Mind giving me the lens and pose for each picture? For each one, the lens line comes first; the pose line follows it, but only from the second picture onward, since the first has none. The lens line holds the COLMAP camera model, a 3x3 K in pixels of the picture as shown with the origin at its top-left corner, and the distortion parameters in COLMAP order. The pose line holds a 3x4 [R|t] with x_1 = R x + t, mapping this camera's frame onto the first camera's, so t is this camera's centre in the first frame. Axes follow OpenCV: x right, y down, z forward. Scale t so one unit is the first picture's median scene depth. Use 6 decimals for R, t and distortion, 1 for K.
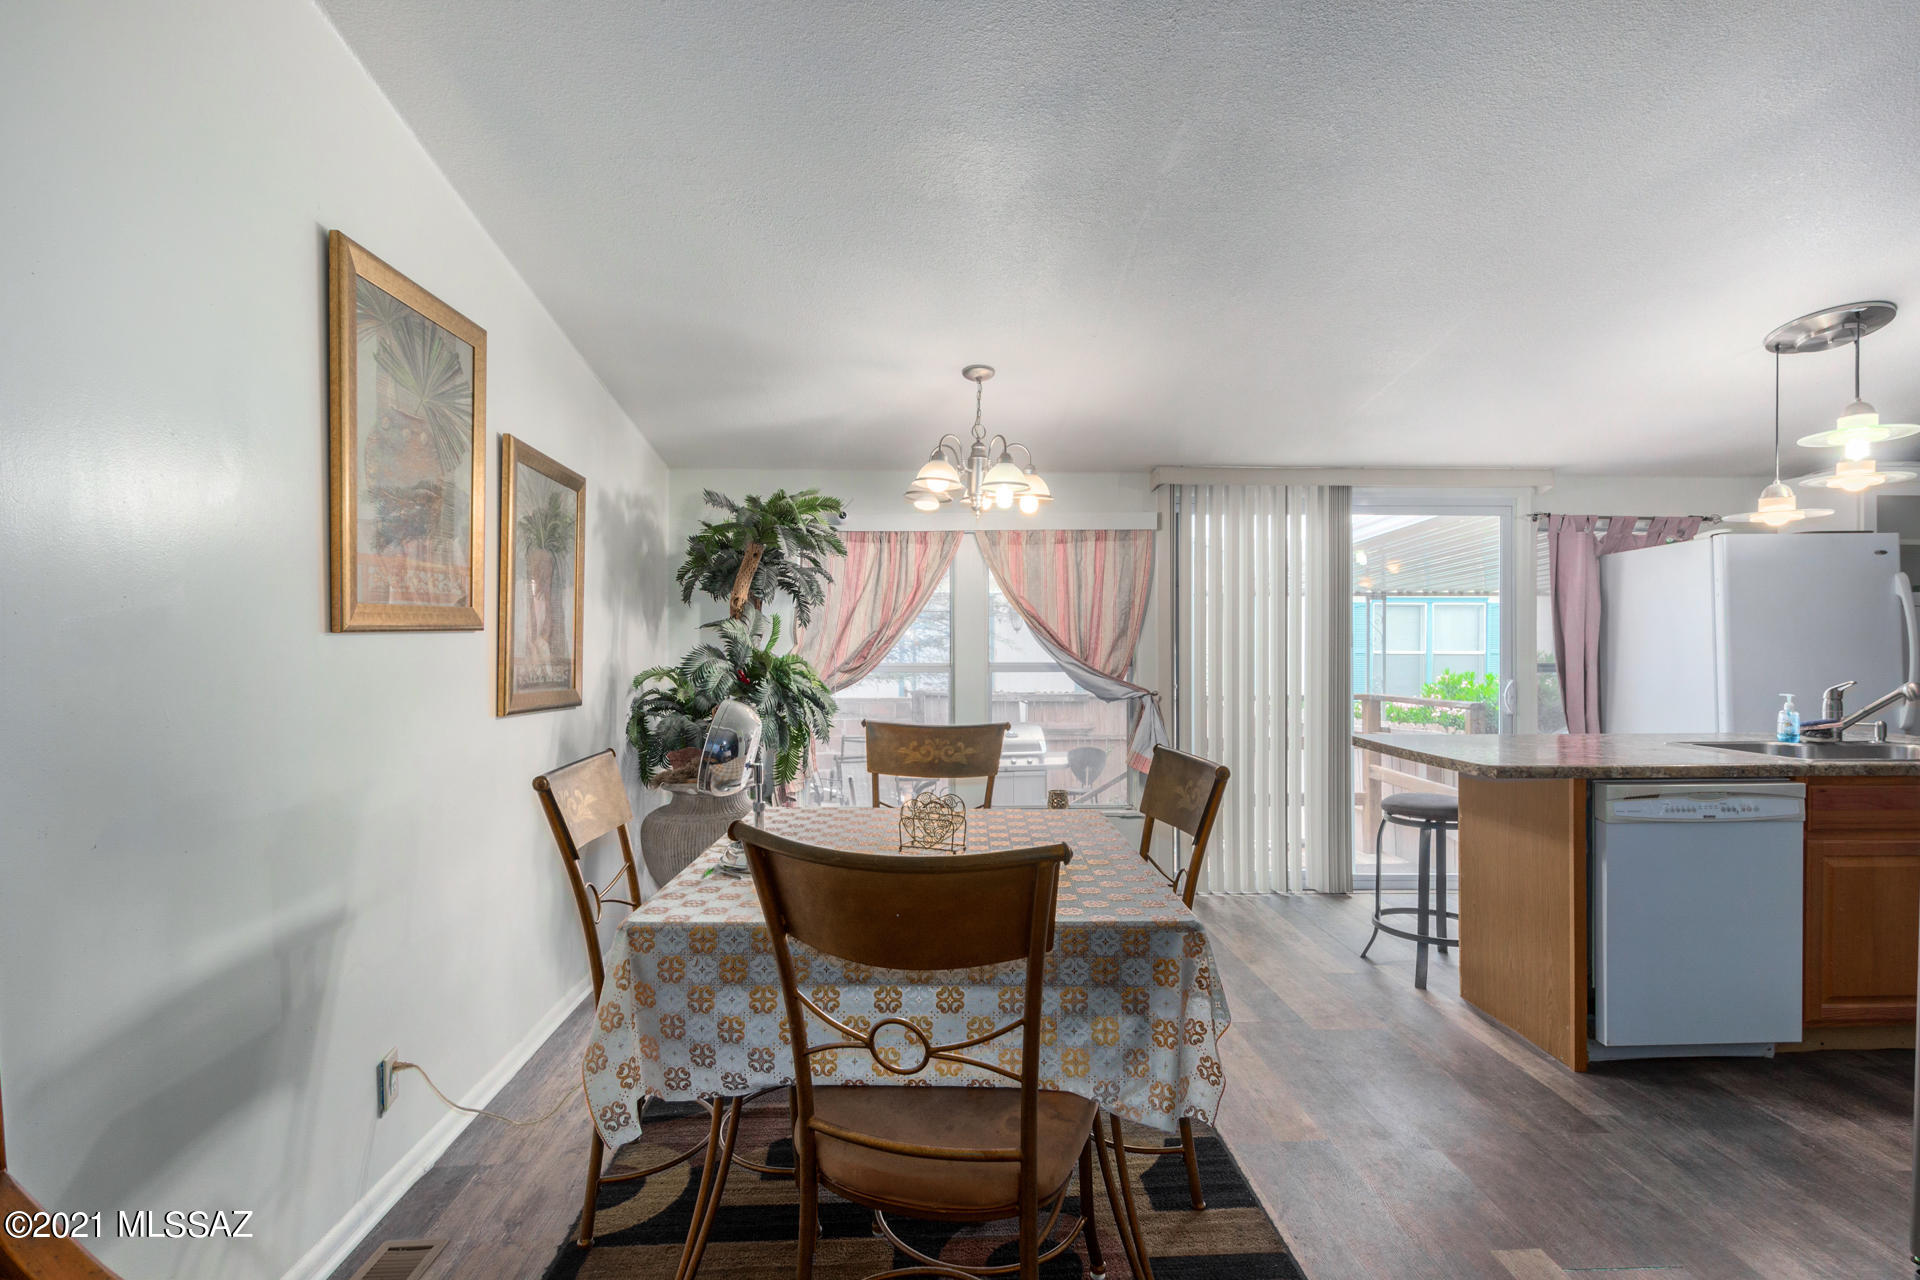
lens RADIAL K [[951.2, 0, 960.0], [0, 951.2, 640.0], [0, 0, 1]] dist [0.004700, 0.001356]
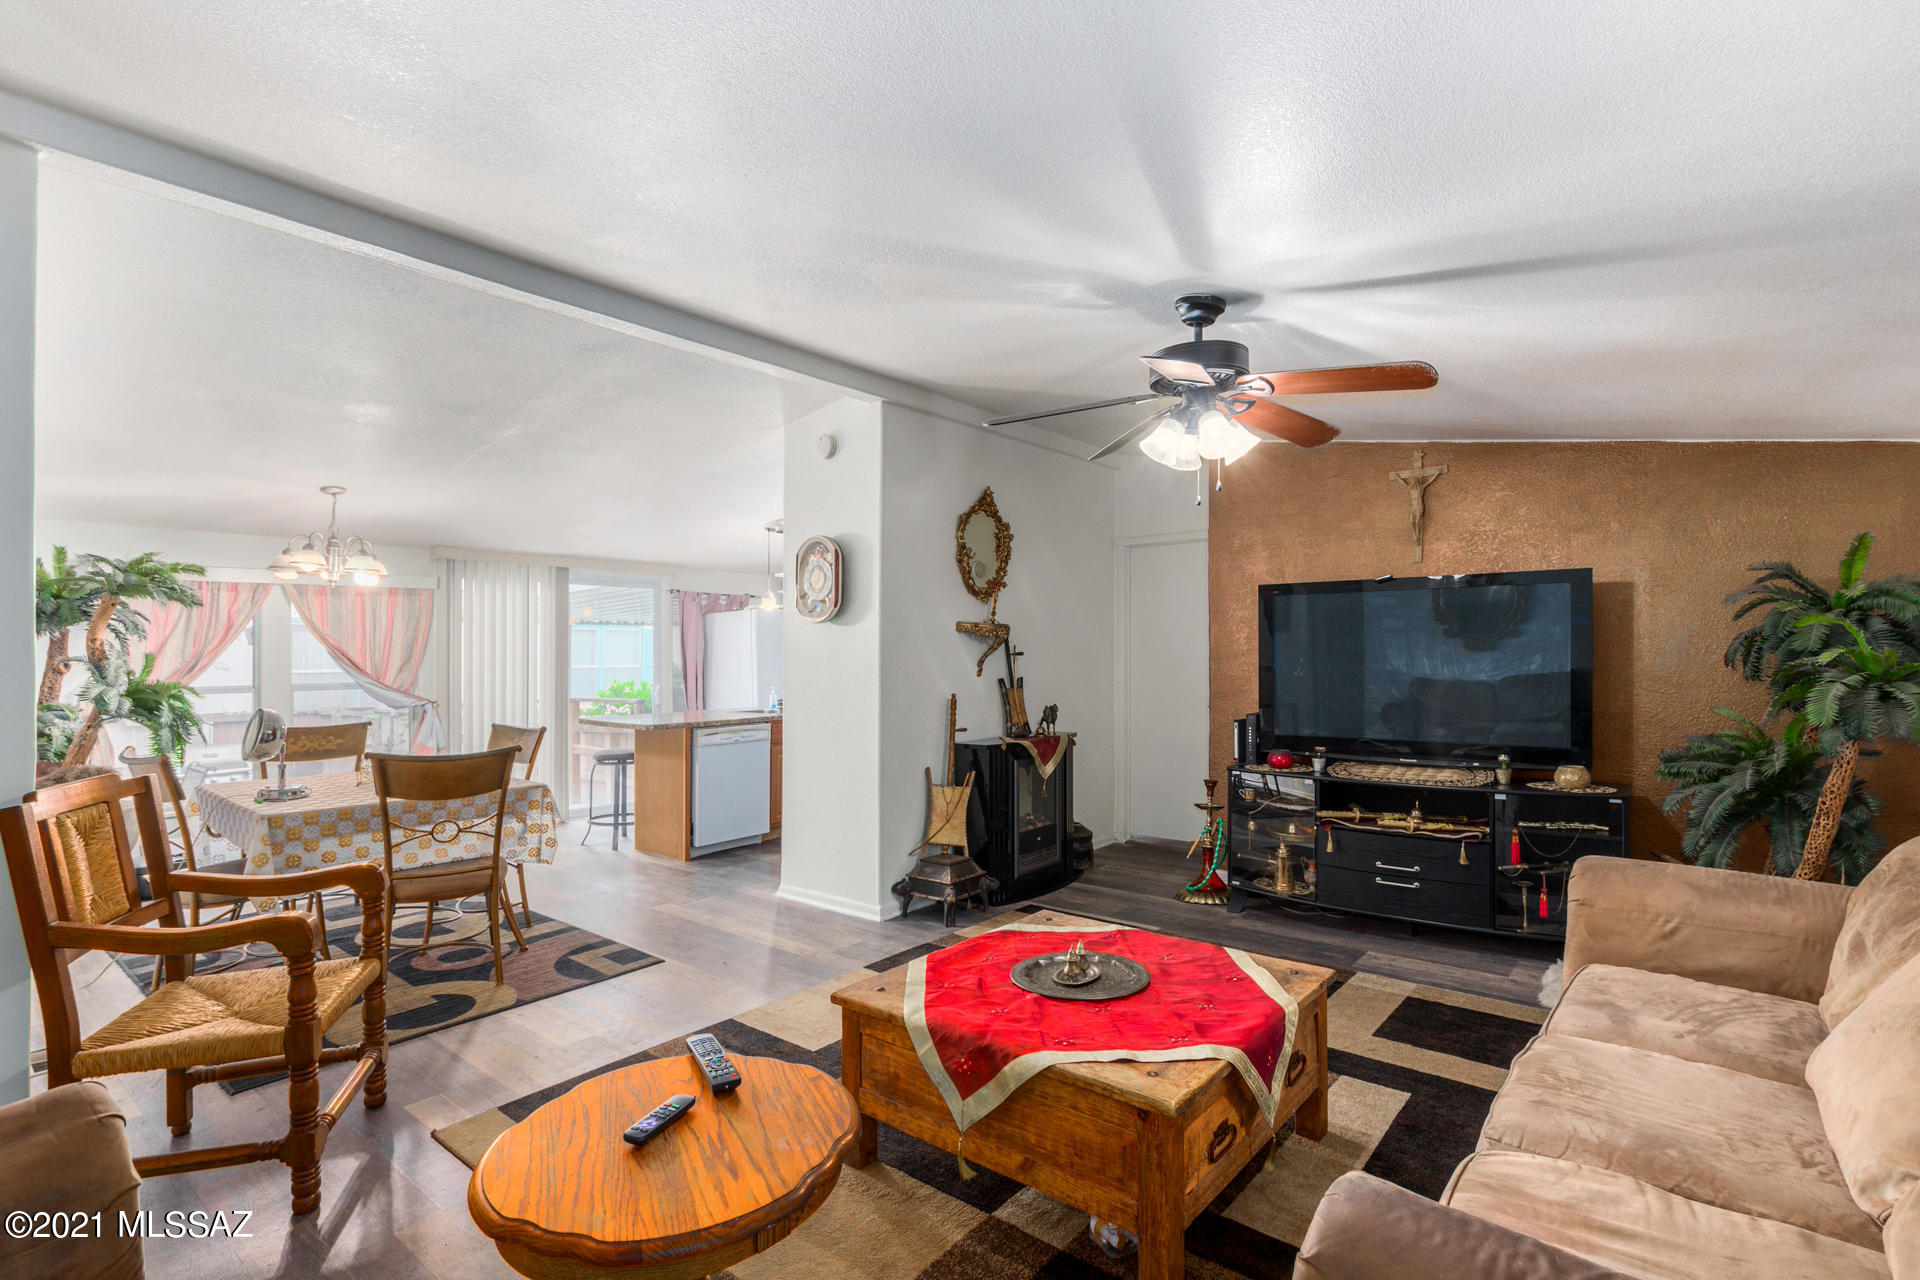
lens RADIAL K [[884.0, 0, 960.0], [0, 884.0, 640.0], [0, 0, 1]] dist [0.001130, 0.000254]
pose [[0.657431, 0.007654, 0.753476, -0.285049], [0.002855, 0.999916, -0.012648, -0.018705], [-0.753509, 0.010466, 0.657354, -0.489604]]
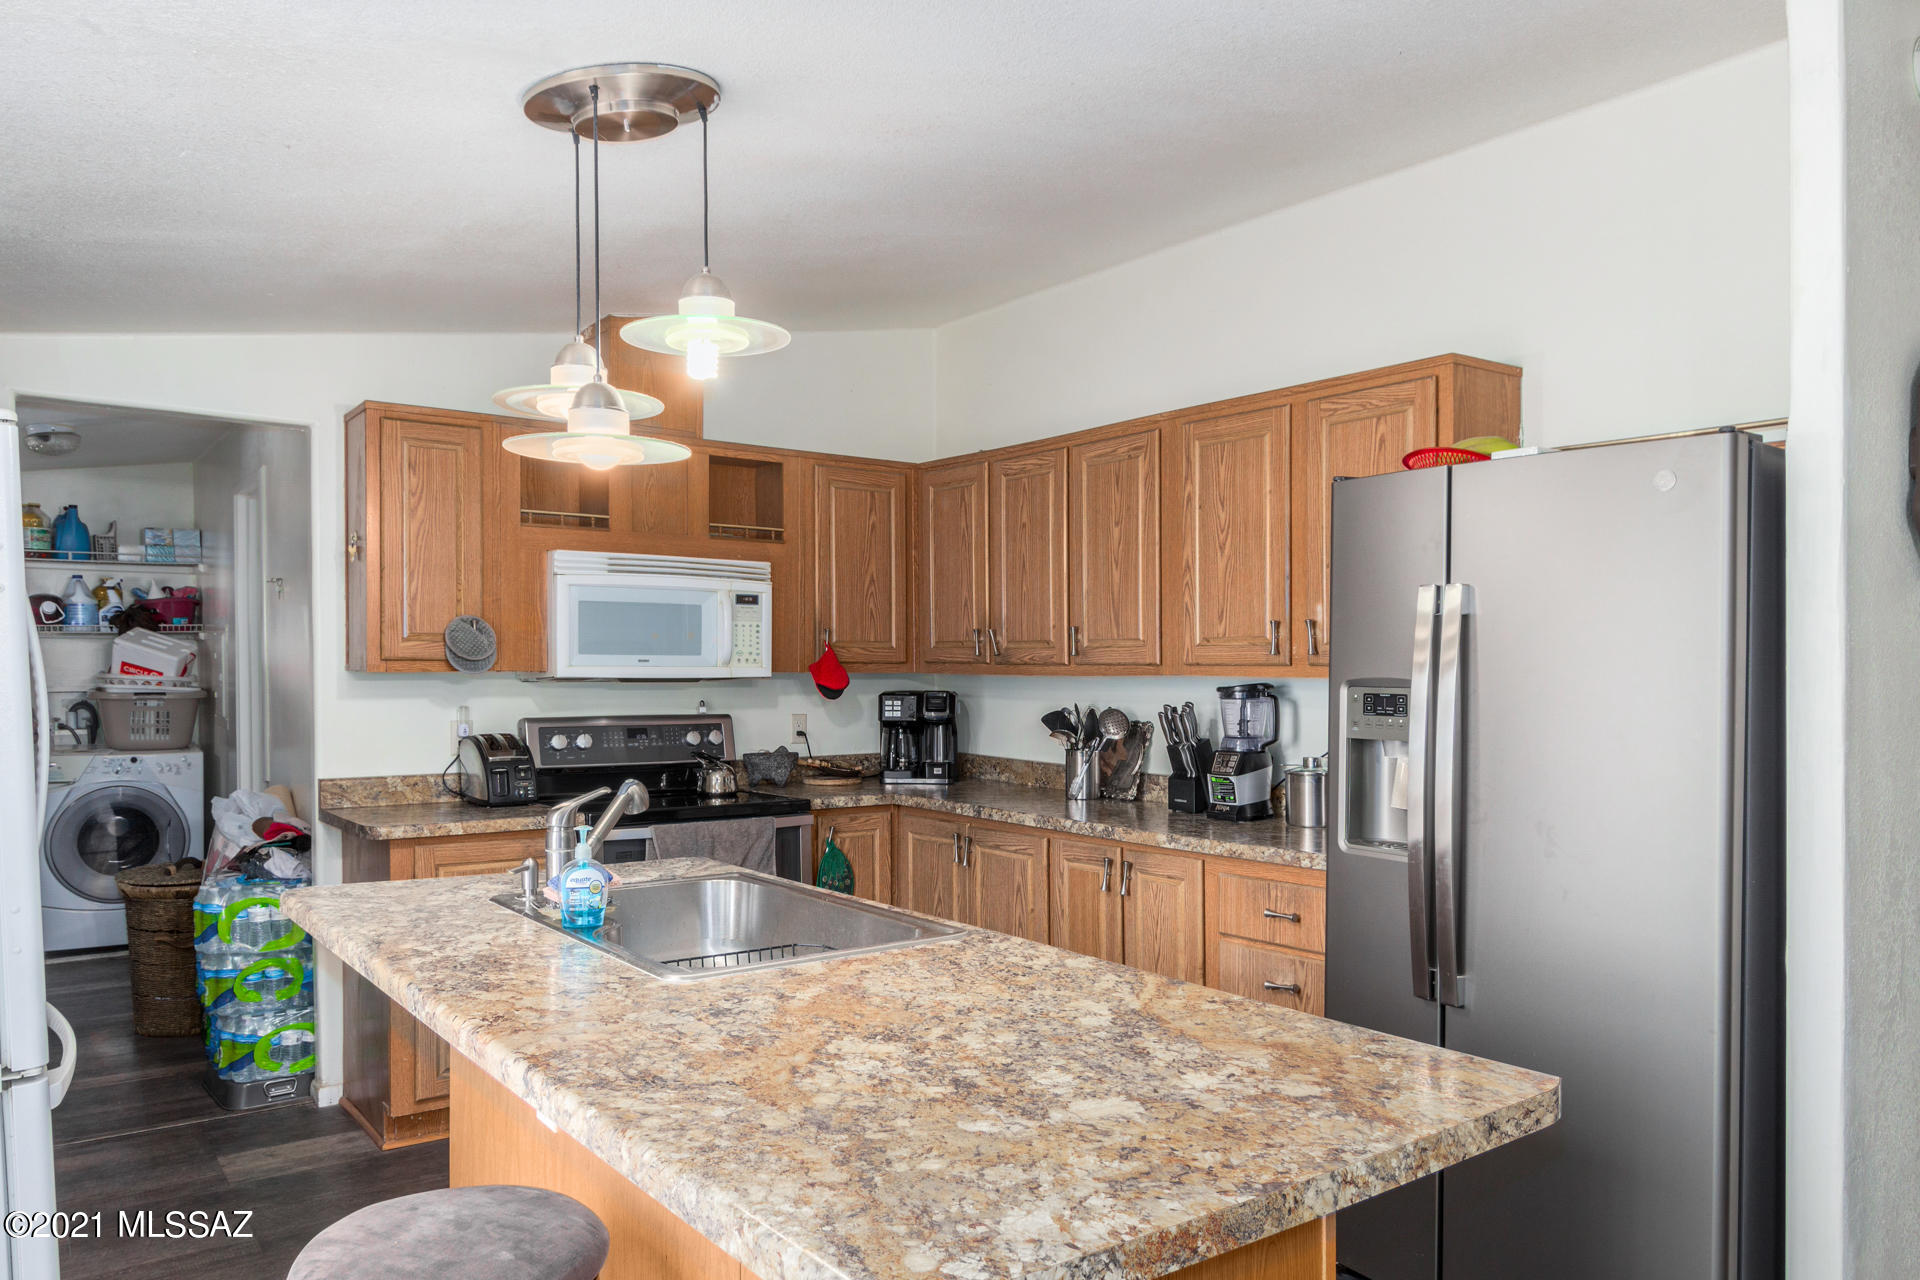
lens RADIAL K [[1332.3, 0, 957.4], [0, 1332.3, 671.5], [0, 0, 1]] dist [-0.000676, -0.000011]
pose [[-0.557189, -0.007998, 0.830347, 0.146927], [-0.004840, 0.999968, 0.006384, -0.018606], [-0.830372, -0.000461, -0.557210, 0.870555]]
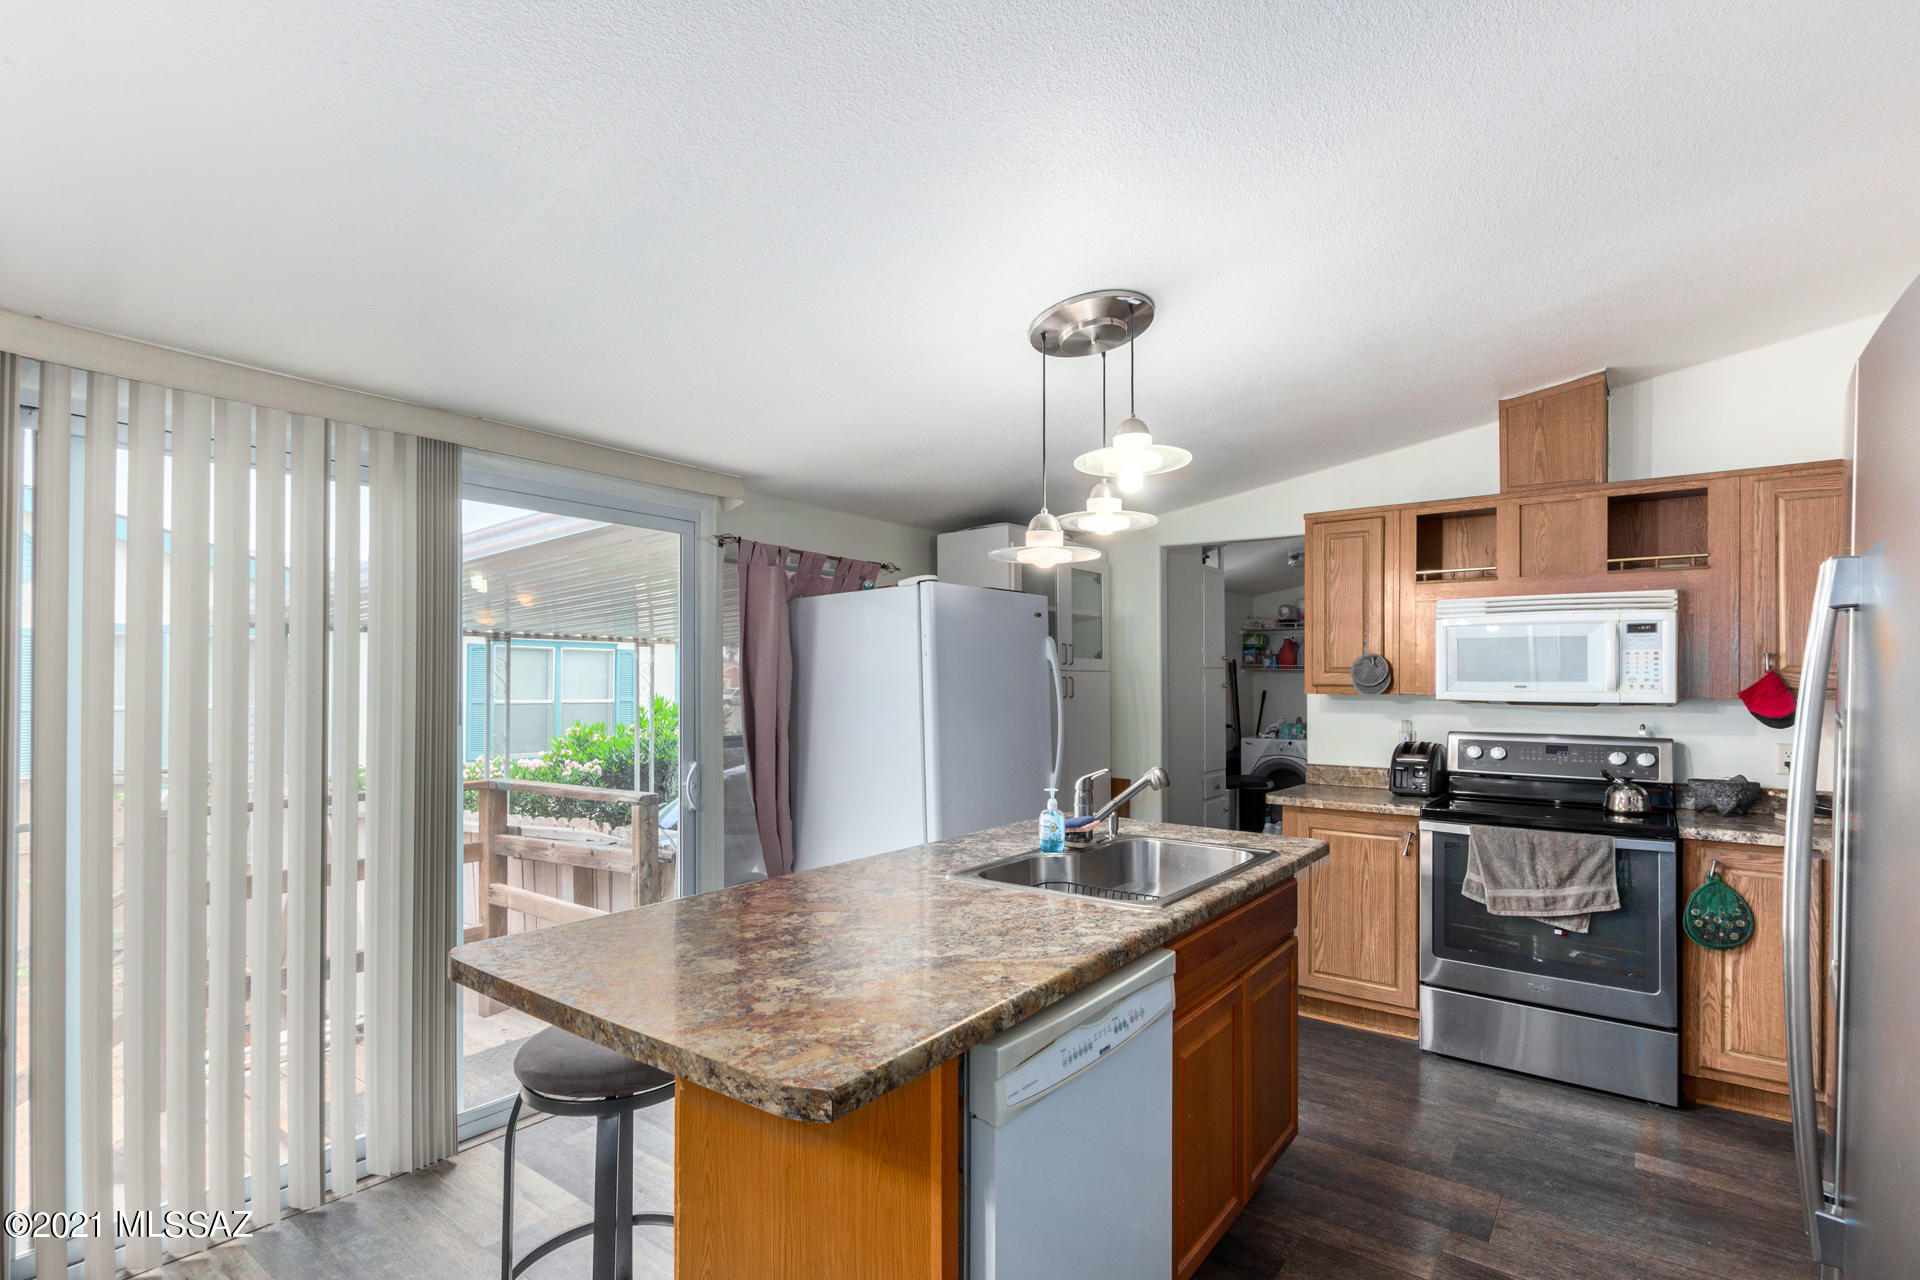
lens RADIAL K [[915.4, 0, 970.1], [0, 915.4, 681.2], [0, 0, 1]] dist [0.002386, 0.000669]
pose [[0.629967, 0.004830, 0.776607, 0.178065], [-0.005198, 0.999984, -0.002003, -0.019758], [-0.776605, -0.002775, 0.629982, 0.416573]]
